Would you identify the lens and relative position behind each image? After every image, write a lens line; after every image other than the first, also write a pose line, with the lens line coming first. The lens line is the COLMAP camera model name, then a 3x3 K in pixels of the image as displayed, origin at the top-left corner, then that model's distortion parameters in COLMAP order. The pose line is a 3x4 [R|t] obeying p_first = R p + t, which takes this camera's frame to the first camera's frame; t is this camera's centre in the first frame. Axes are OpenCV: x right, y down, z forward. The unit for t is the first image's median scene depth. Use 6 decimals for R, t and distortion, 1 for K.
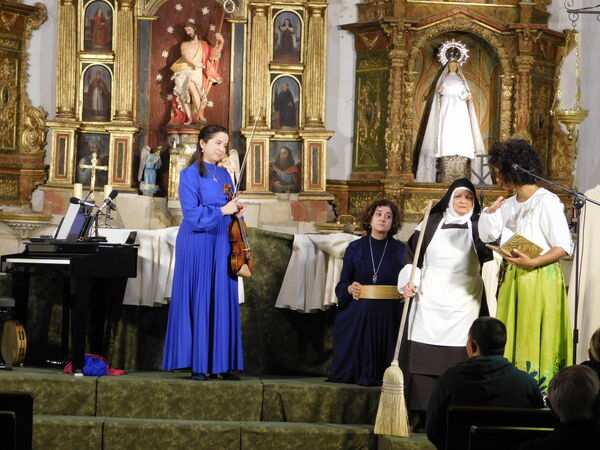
lens RADIAL K [[1816.0, 0, 300.3], [0, 1816.0, 226.2], [0, 0, 1]] dist [0.122080, -1.035284]
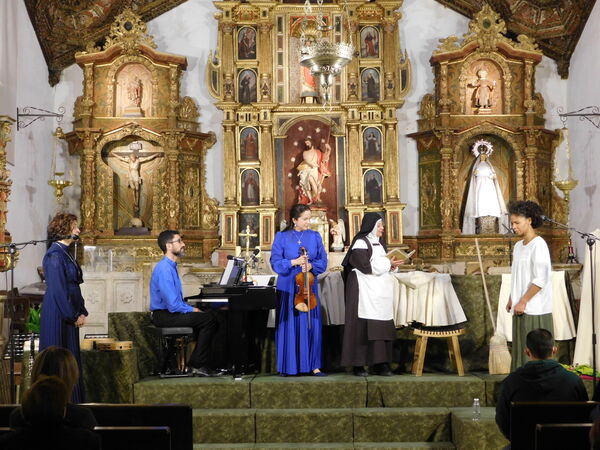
lens RADIAL K [[1043.7, 0, 303.7], [0, 1043.7, 225.2], [0, 0, 1]] dist [0.034946, -0.081361]
pose [[0.995811, -0.050360, -0.076322, -0.000978], [0.047124, 0.997936, -0.043619, -0.000541], [0.078361, 0.039840, 0.996129, 0.126236]]
